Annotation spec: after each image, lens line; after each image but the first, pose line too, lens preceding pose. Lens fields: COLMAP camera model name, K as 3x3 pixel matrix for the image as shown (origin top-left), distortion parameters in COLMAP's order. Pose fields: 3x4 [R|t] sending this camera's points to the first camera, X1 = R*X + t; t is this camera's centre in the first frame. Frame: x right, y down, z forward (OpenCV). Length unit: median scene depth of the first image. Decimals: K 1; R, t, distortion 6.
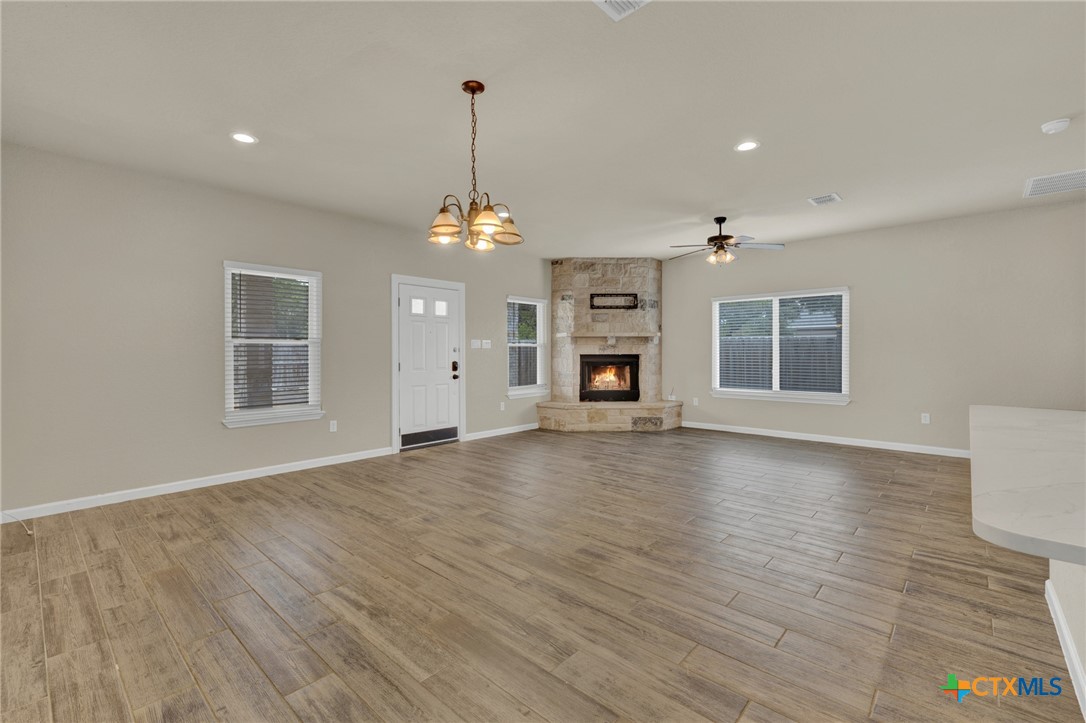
lens RADIAL K [[472.6, 0, 535.2], [0, 472.6, 352.9], [0, 0, 1]] dist [0.000894, 0.000128]
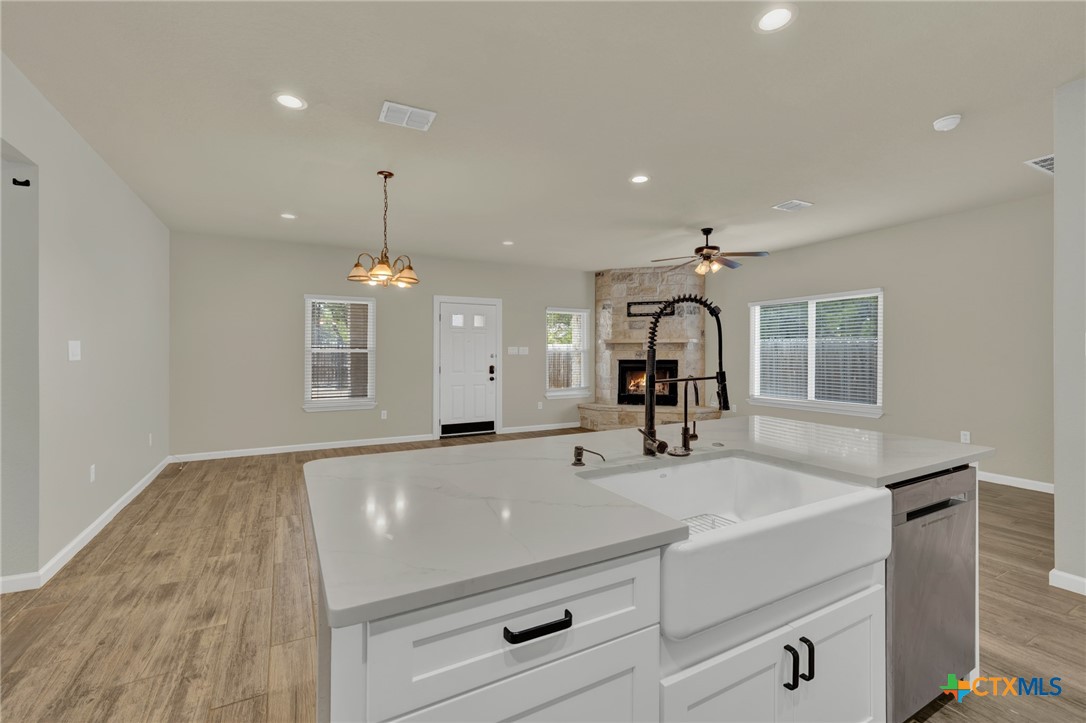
lens RADIAL K [[470.7, 0, 534.6], [0, 470.7, 349.6], [0, 0, 1]] dist [0.004024, 0.000014]
pose [[0.943527, -0.000766, -0.331295, 0.273669], [-0.002237, 0.999960, -0.008685, -0.010289], [0.331289, 0.008935, 0.943487, -0.062941]]
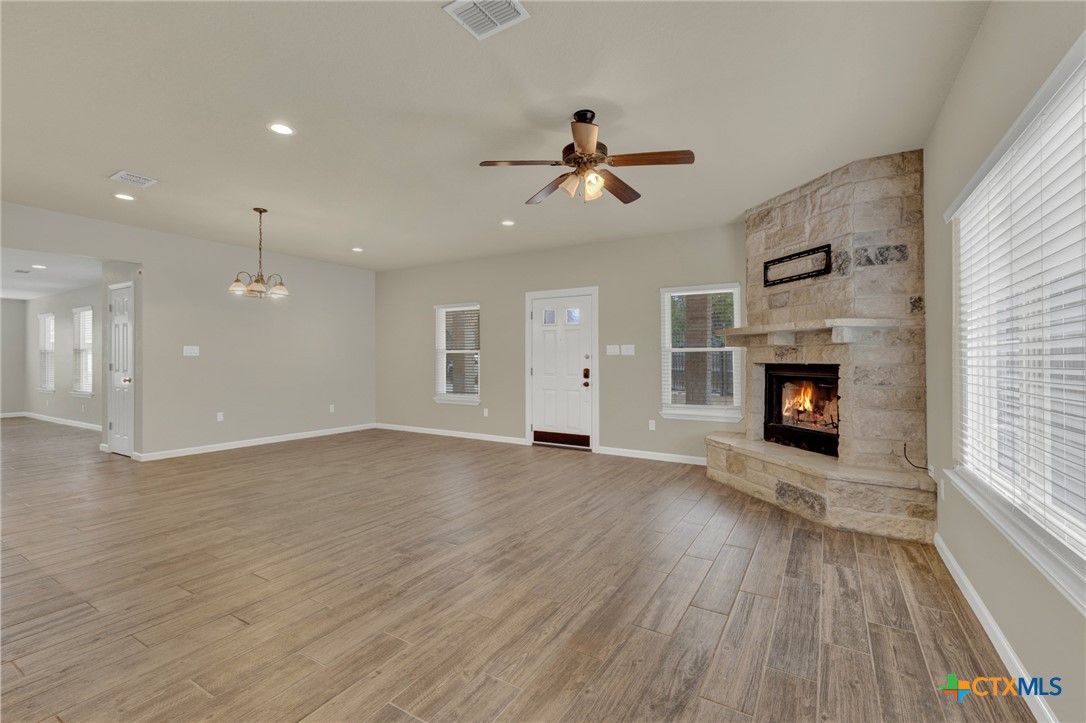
lens RADIAL K [[485.1, 0, 539.1], [0, 485.1, 357.2], [0, 0, 1]] dist [0.002407, 0.000503]
pose [[0.188486, -0.001916, -0.982074, 0.678449], [-0.004199, 0.999987, -0.002756, -0.001858], [0.982067, 0.004643, 0.188475, 0.611243]]
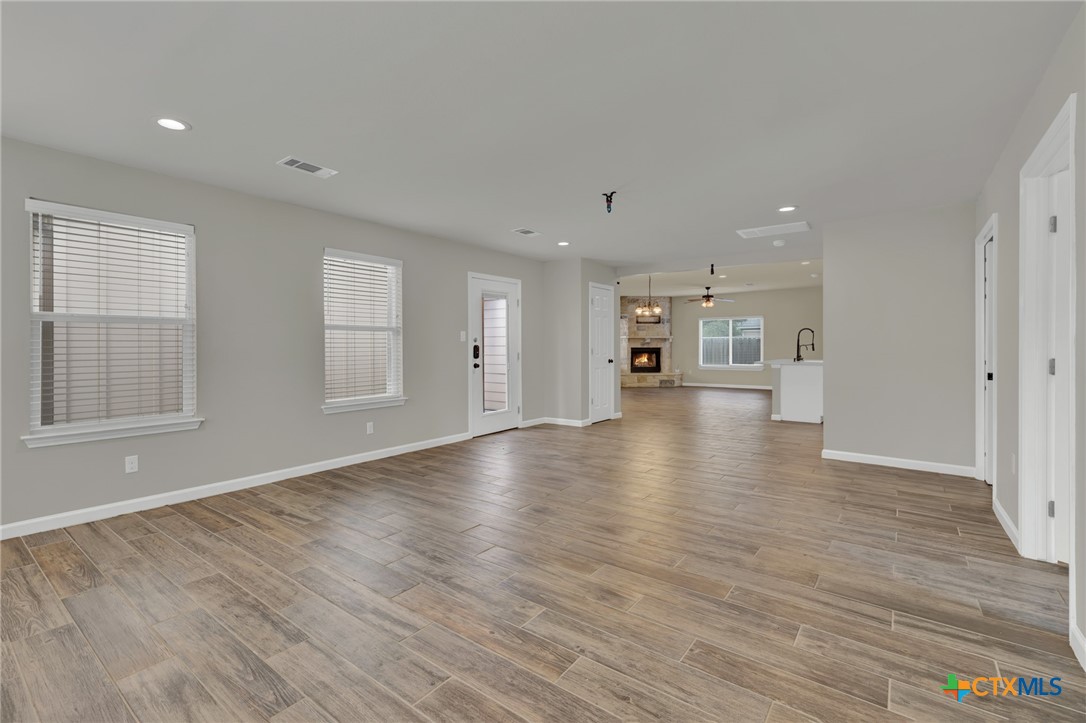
lens RADIAL K [[472.6, 0, 535.2], [0, 472.6, 352.9], [0, 0, 1]] dist [0.000894, 0.000128]
pose [[0.996495, -0.002746, 0.083607, -0.453878], [0.002211, 0.999976, 0.006495, 0.011569], [-0.083623, -0.006288, 0.996478, -0.869464]]
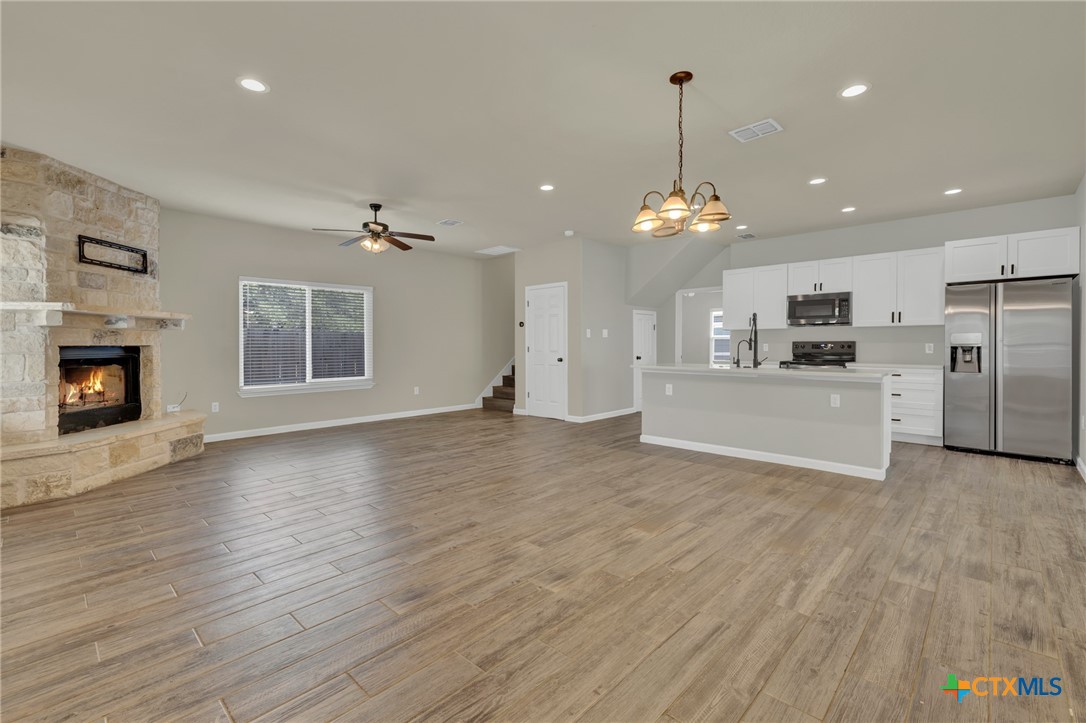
lens RADIAL K [[472.6, 0, 535.2], [0, 472.6, 352.9], [0, 0, 1]] dist [0.000894, 0.000128]
pose [[0.028587, -0.014983, 0.999479, -0.421067], [0.006155, 0.999871, 0.014813, 0.006521], [-0.999572, 0.005728, 0.028675, 0.465392]]
